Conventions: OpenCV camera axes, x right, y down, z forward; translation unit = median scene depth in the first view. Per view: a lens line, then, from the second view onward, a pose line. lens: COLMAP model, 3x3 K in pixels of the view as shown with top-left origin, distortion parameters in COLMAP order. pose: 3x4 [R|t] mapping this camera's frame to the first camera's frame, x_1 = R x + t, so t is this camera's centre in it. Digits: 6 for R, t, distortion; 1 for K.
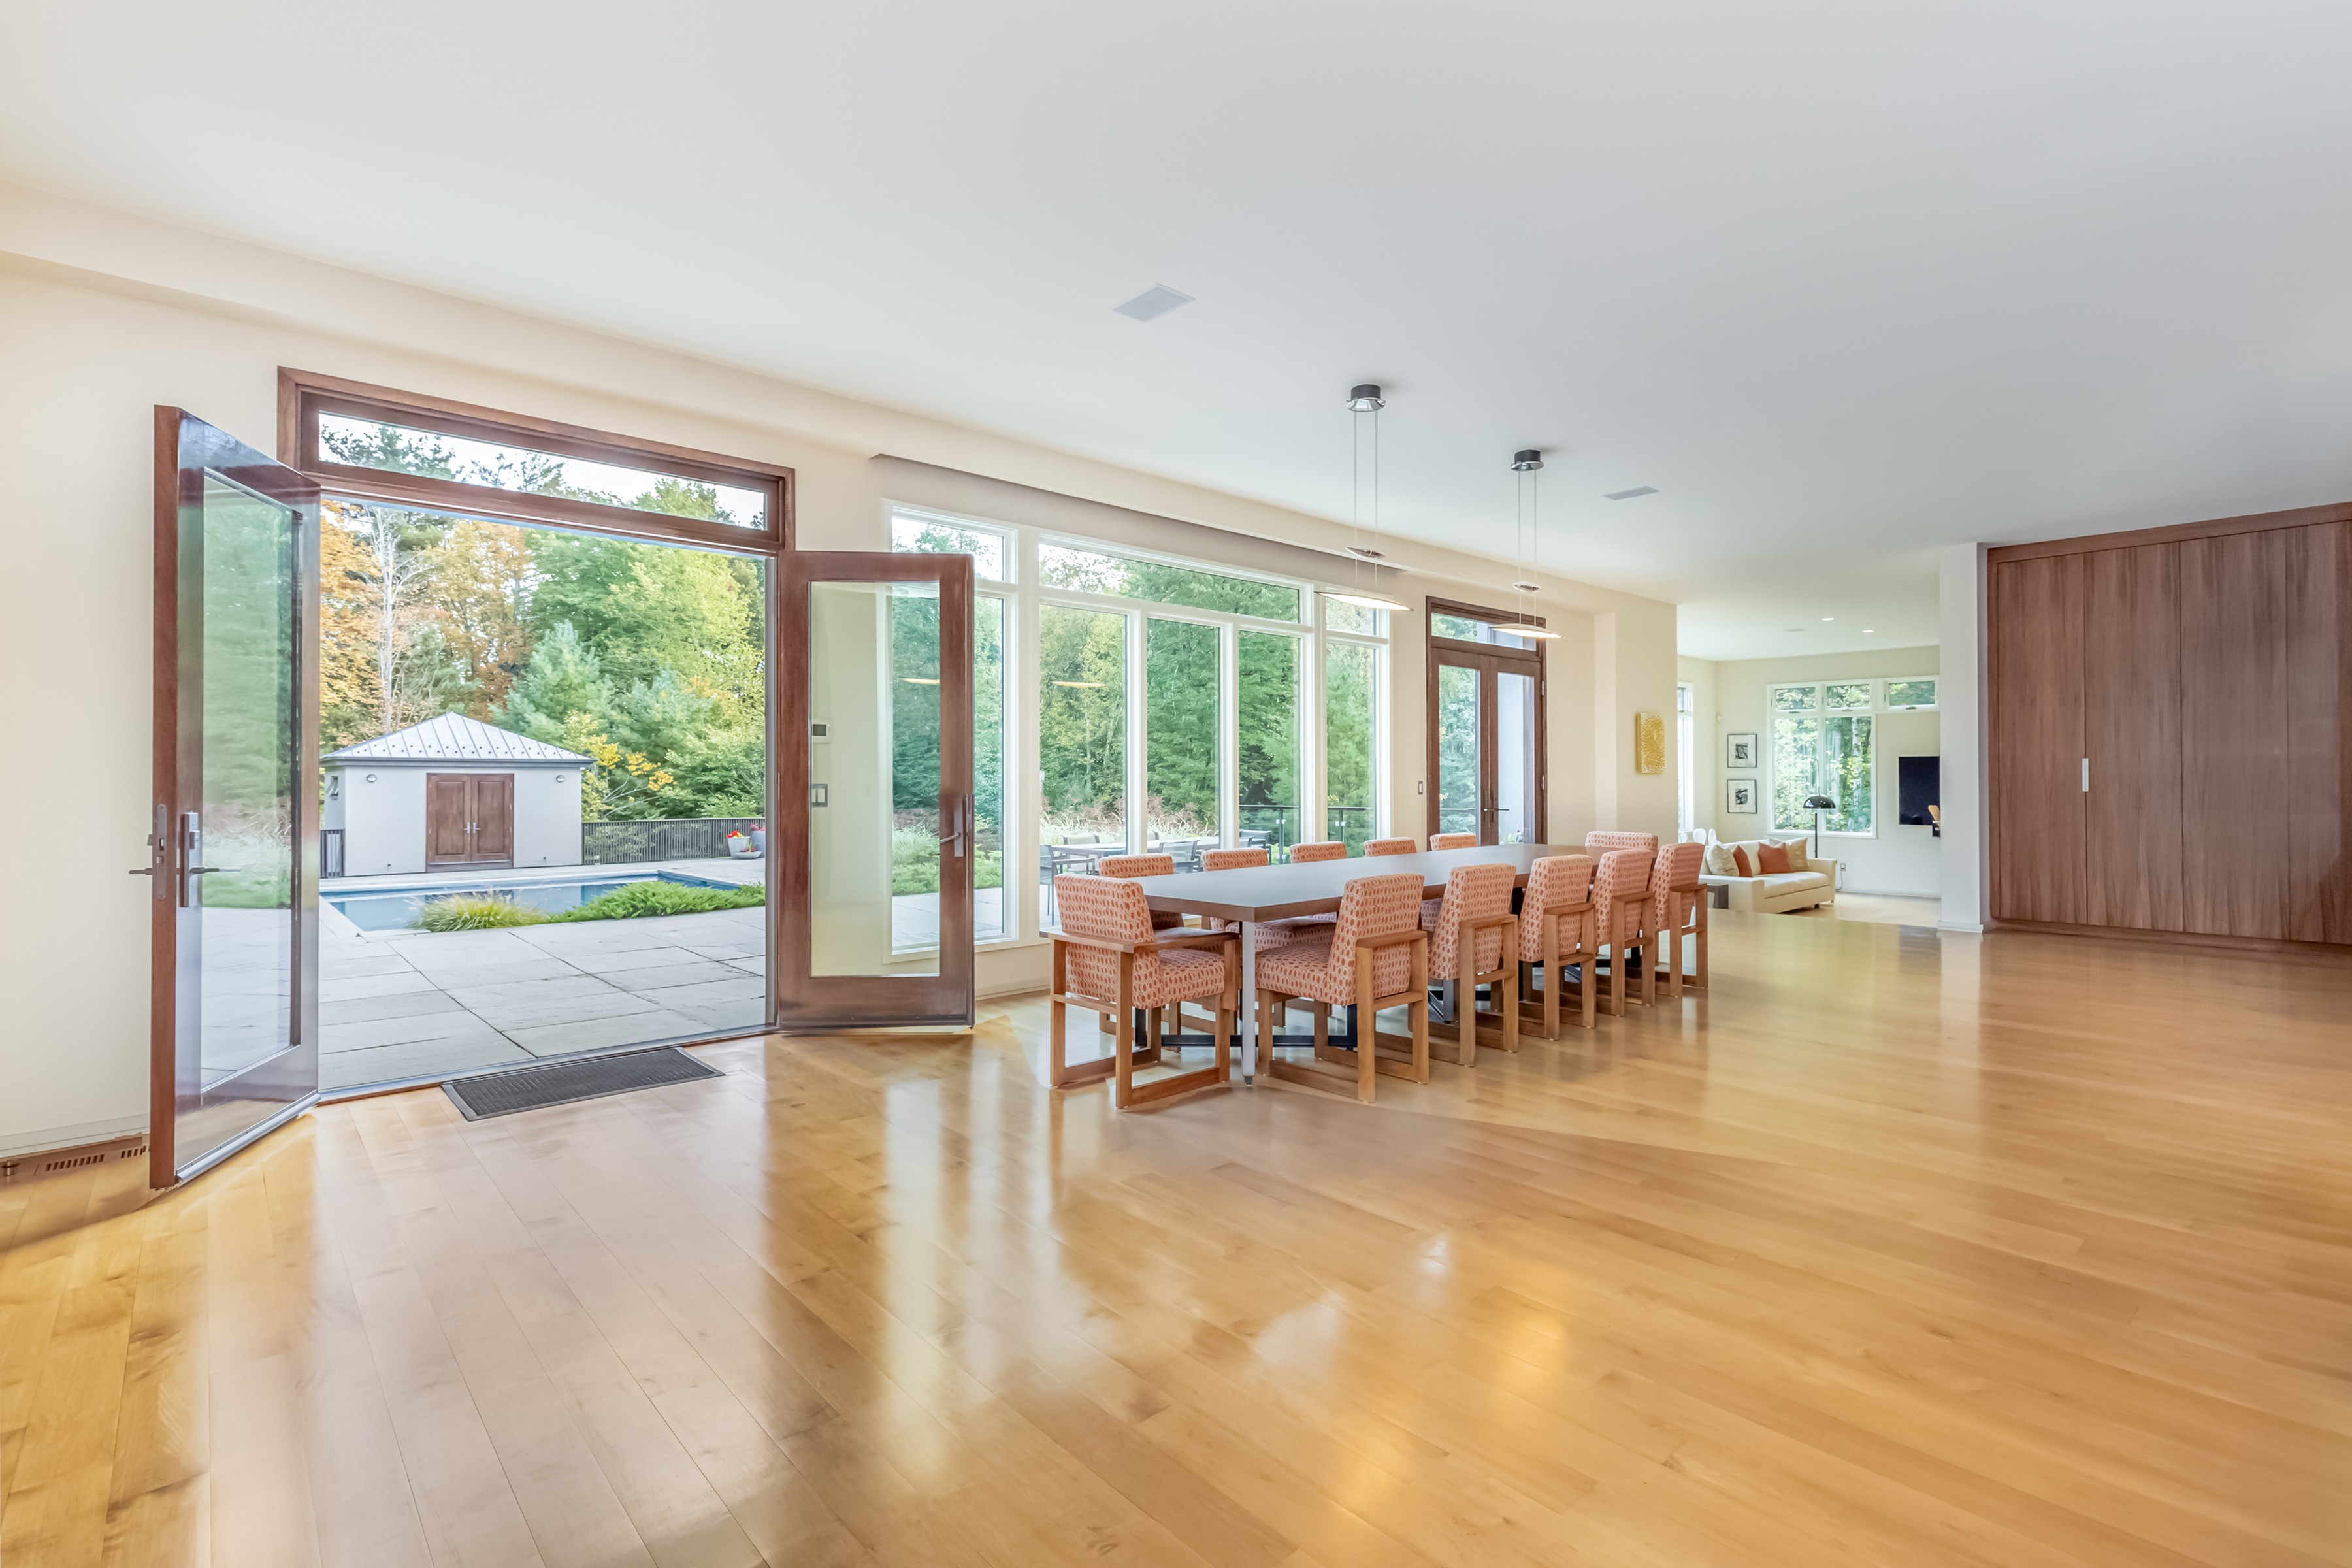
lens RADIAL K [[1075.4, 0, 1179.3], [0, 1075.4, 773.0], [0, 0, 1]] dist [0.008236, -0.000923]
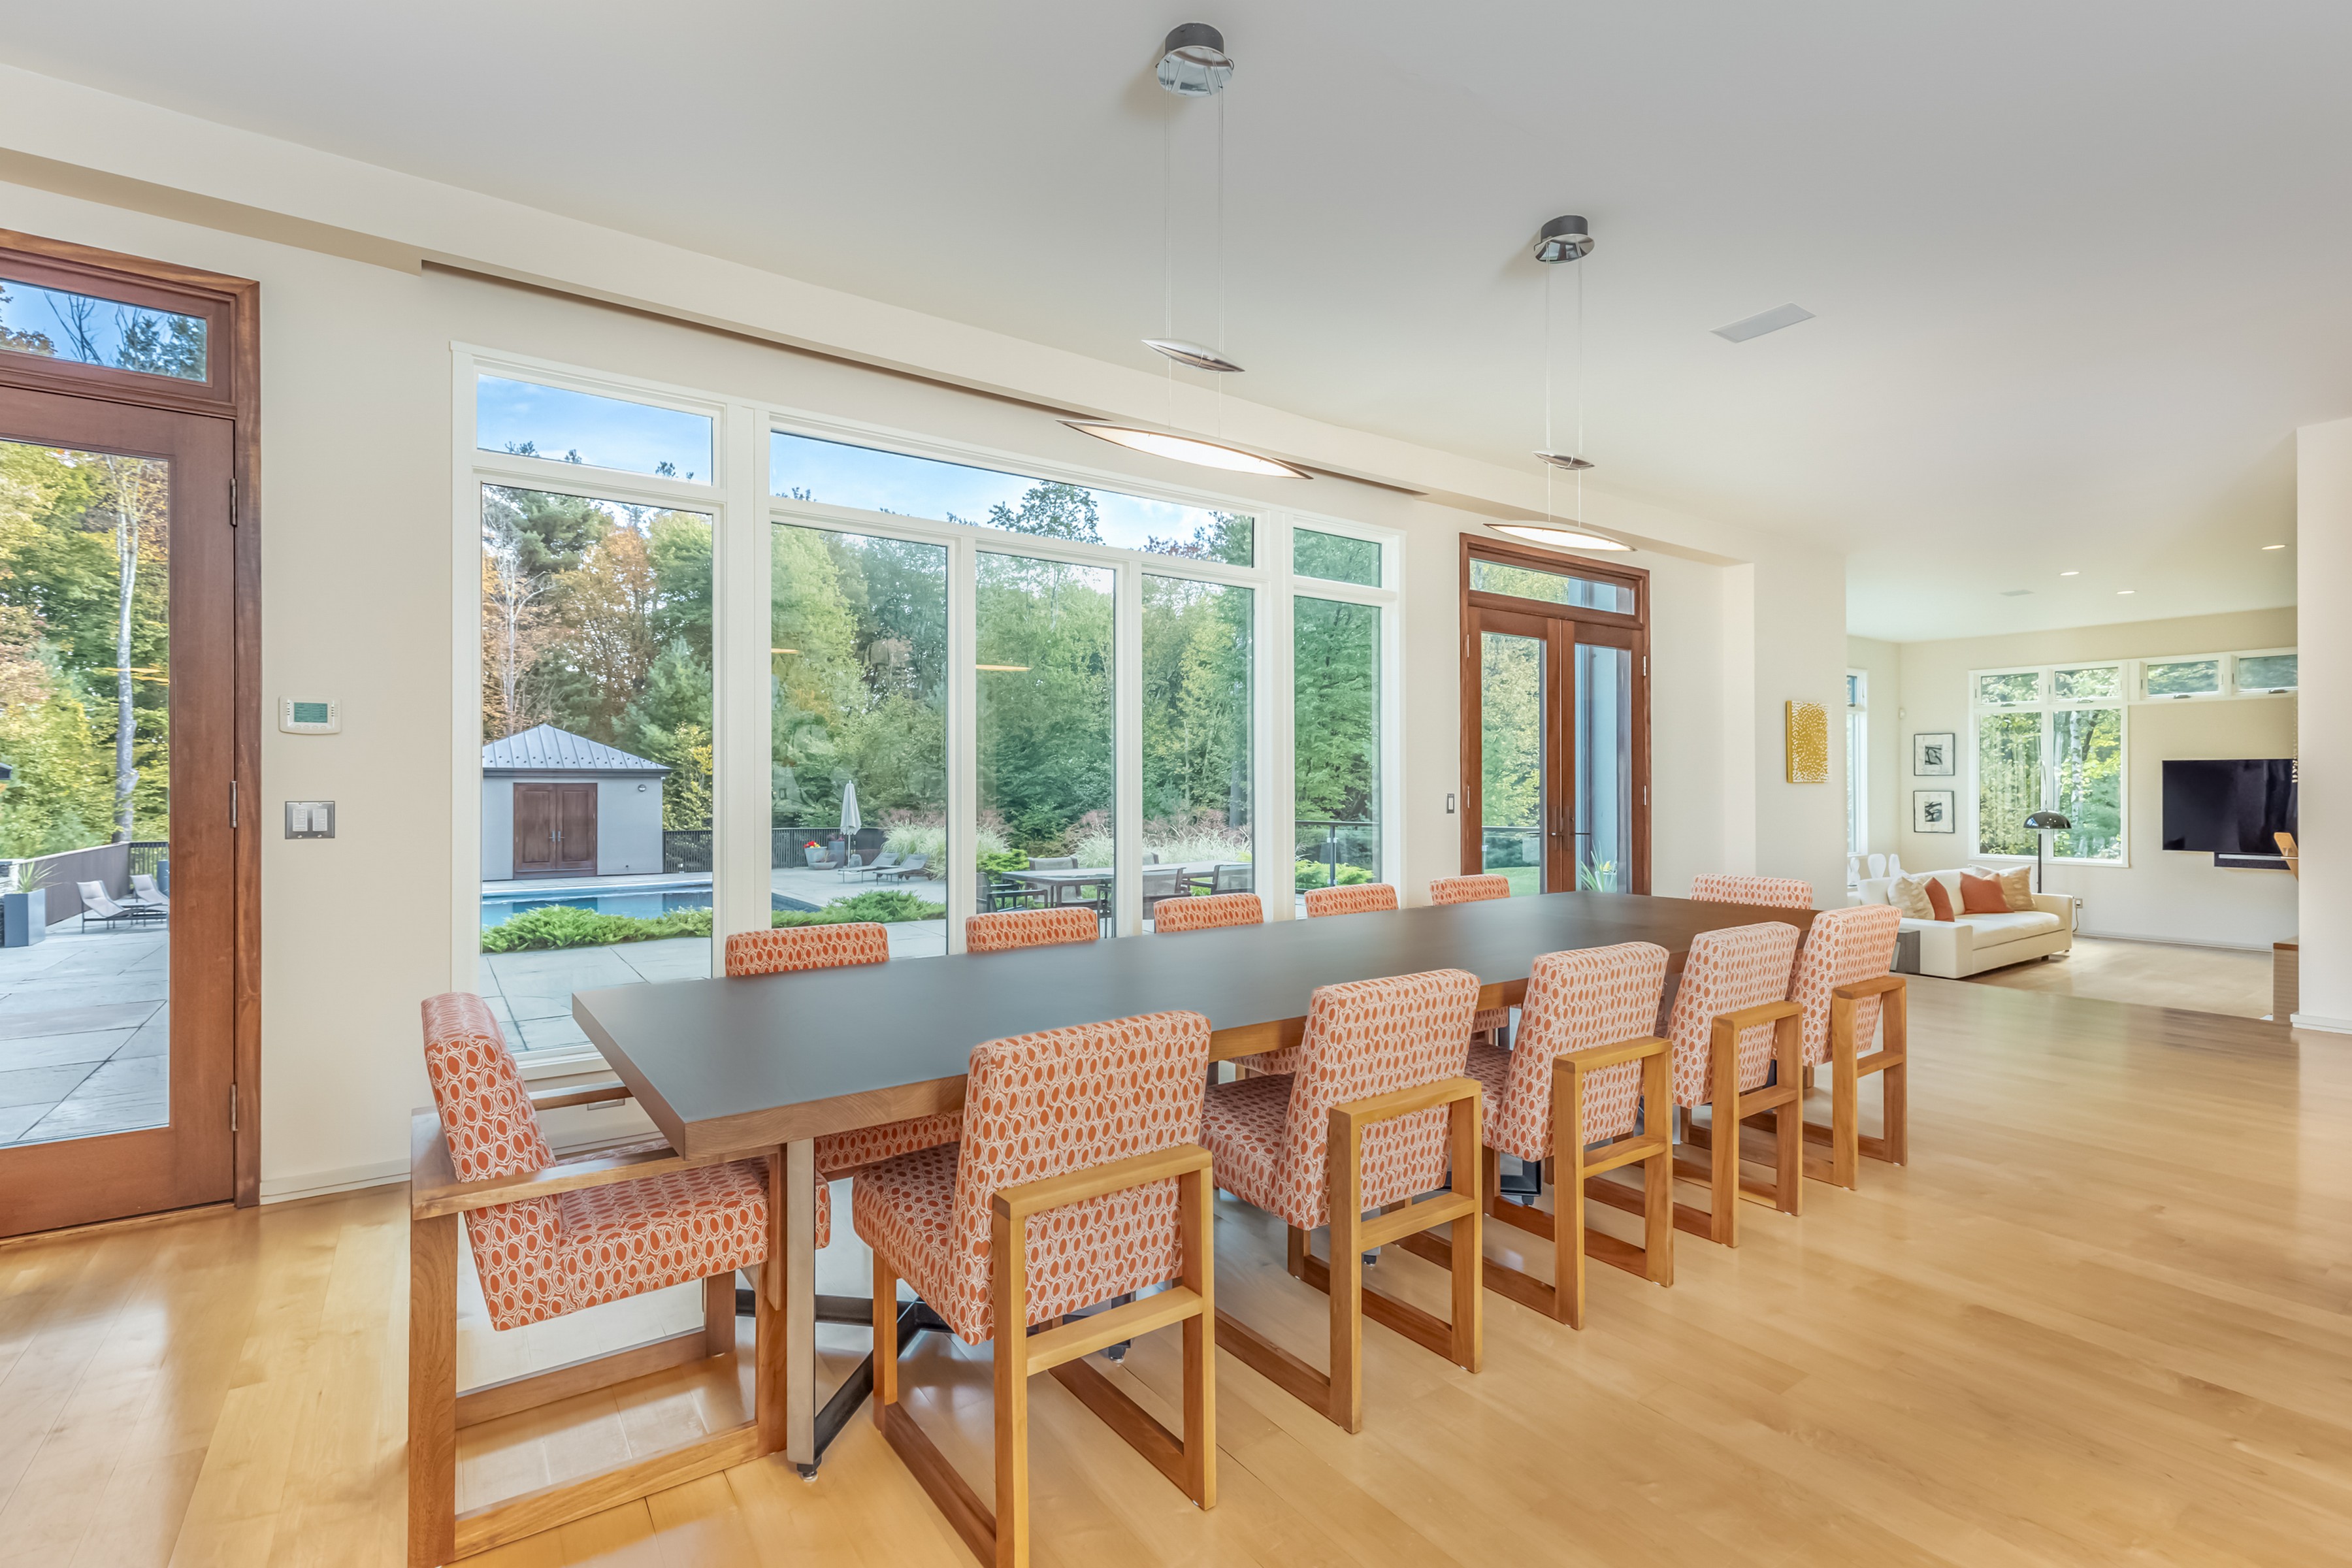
lens RADIAL K [[1043.9, 0, 1154.1], [0, 1043.9, 783.3], [0, 0, 1]] dist [0.017275, 0.000016]
pose [[0.989114, 0.000162, -0.147151, 0.046891], [-0.000133, 1.000000, 0.000204, 0.000391], [0.147151, -0.000182, 0.989114, 0.102052]]
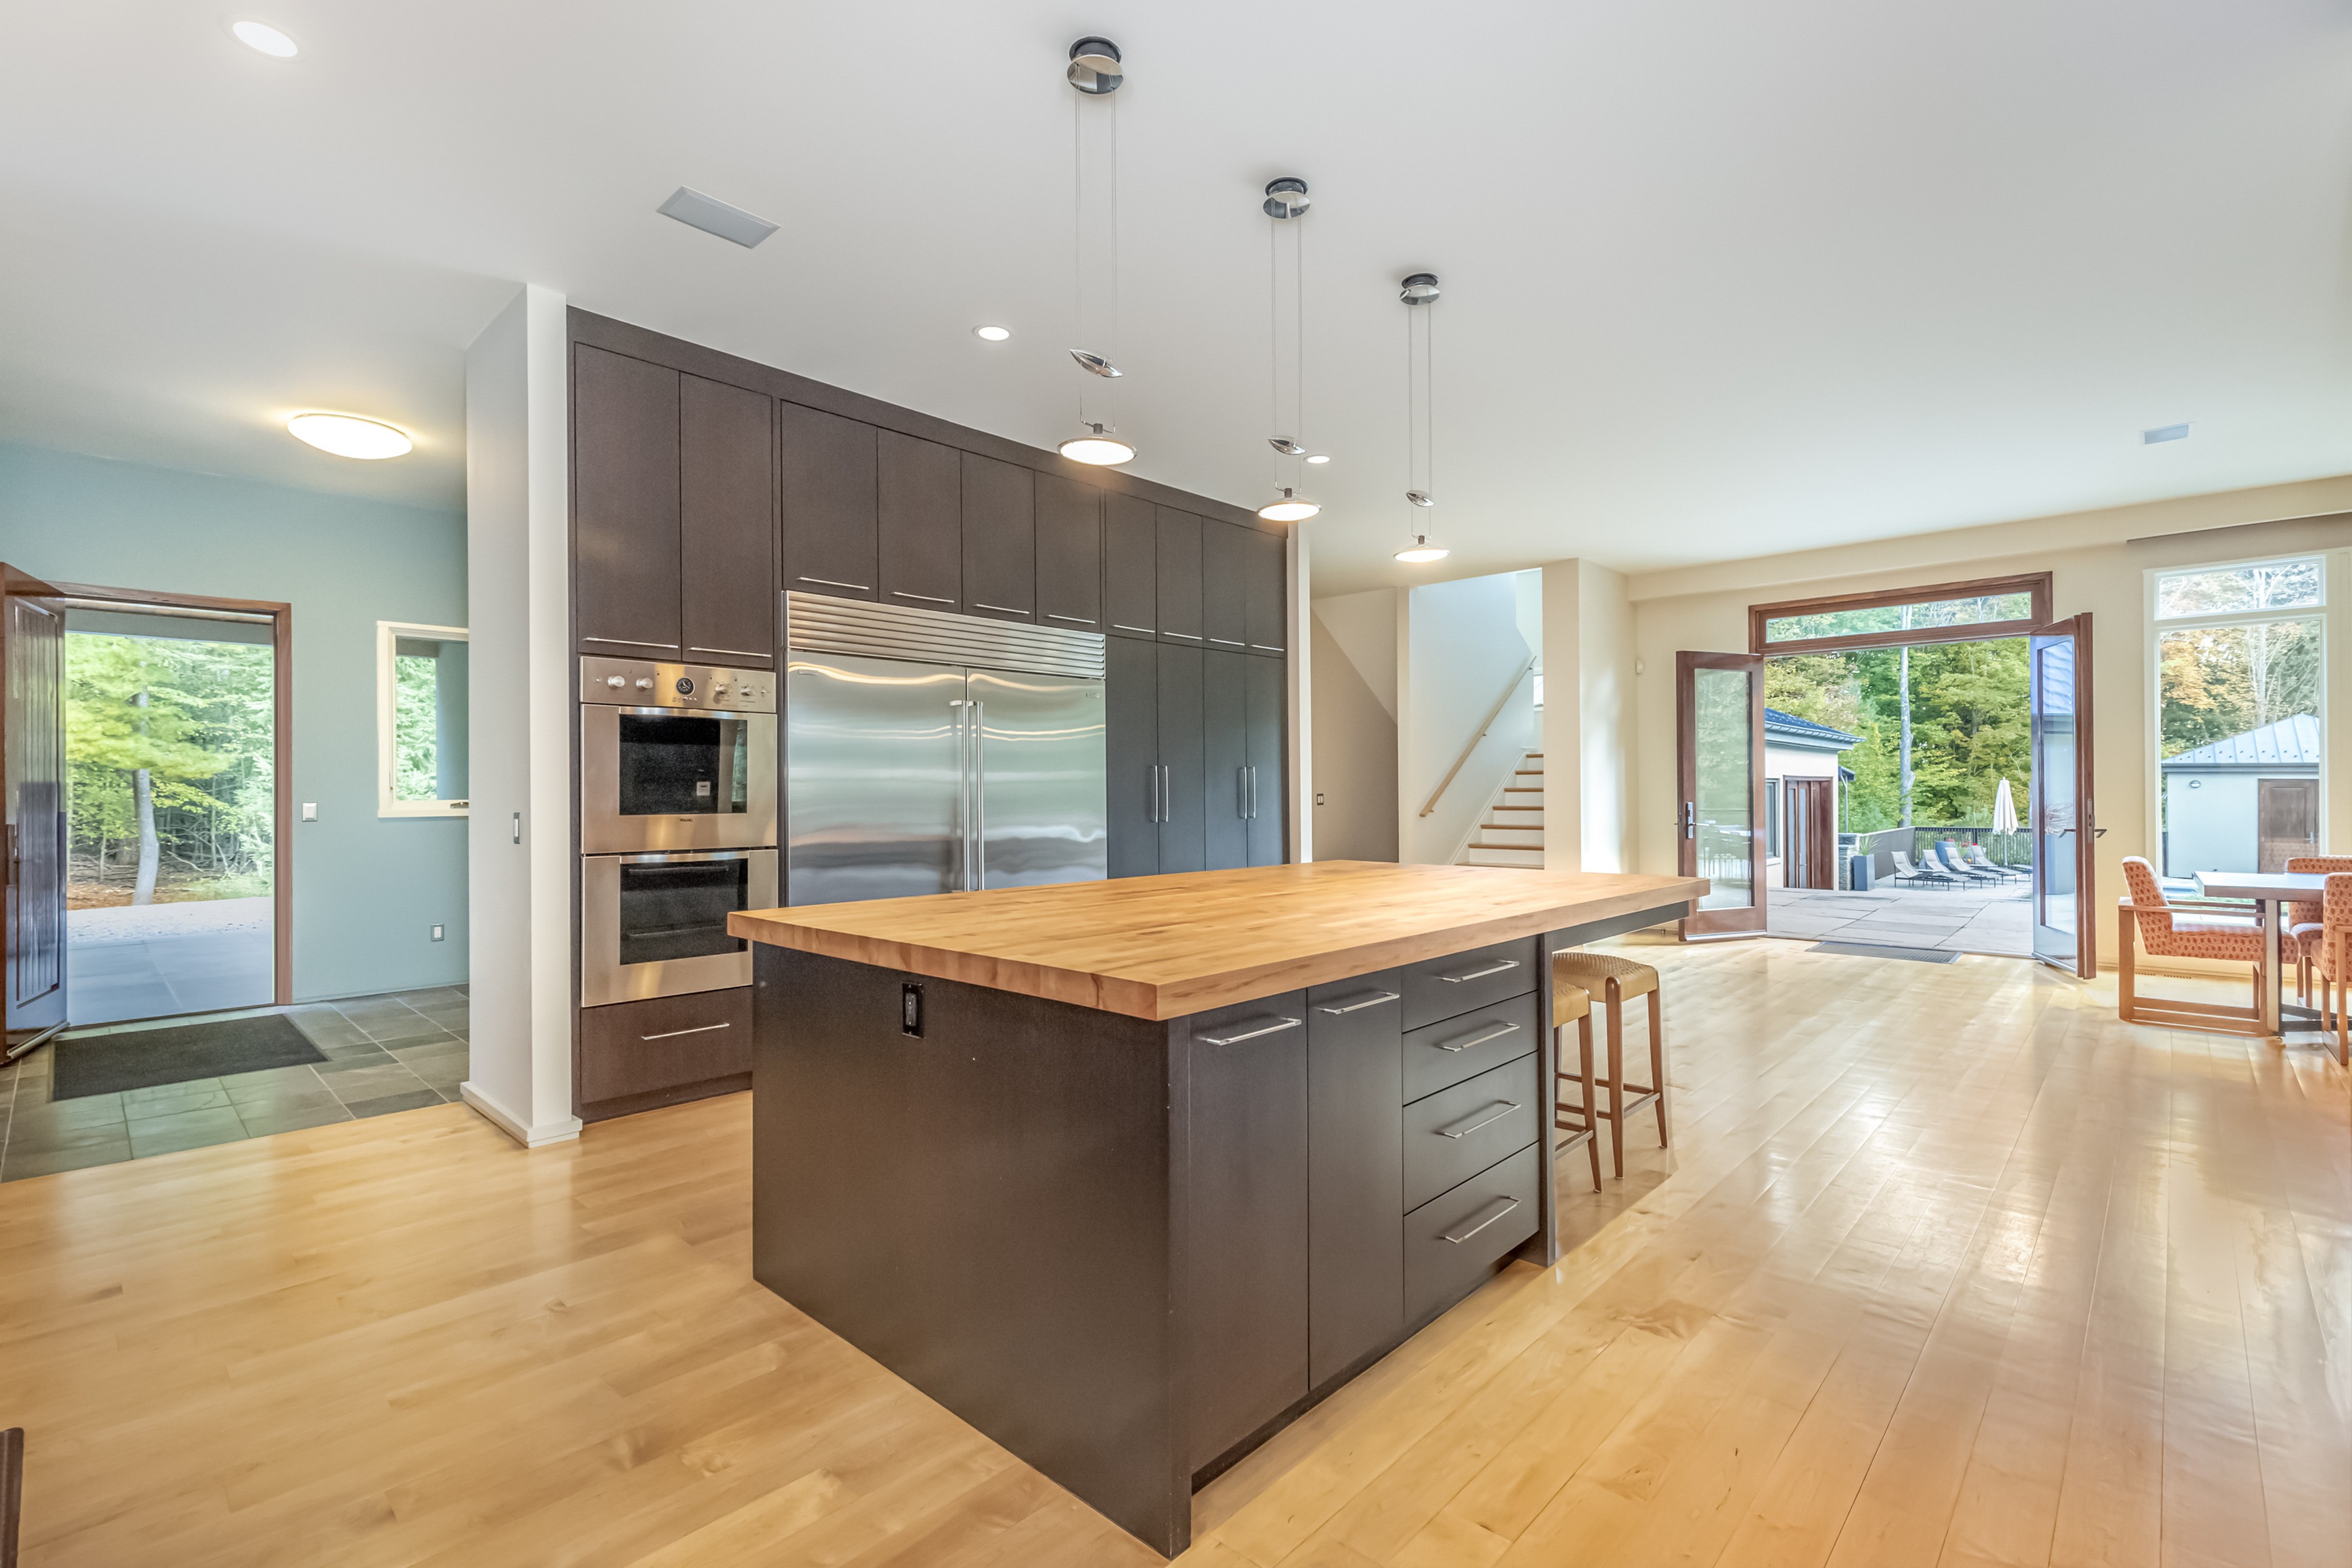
lens RADIAL K [[1075.9, 0, 1176.0], [0, 1075.9, 784.0], [0, 0, 1]] dist [0.008977, -0.000463]
pose [[0.078550, -0.005209, -0.996897, 0.200279], [0.011066, 0.999929, -0.004352, -0.001346], [0.996849, -0.010690, 0.078602, -0.055830]]
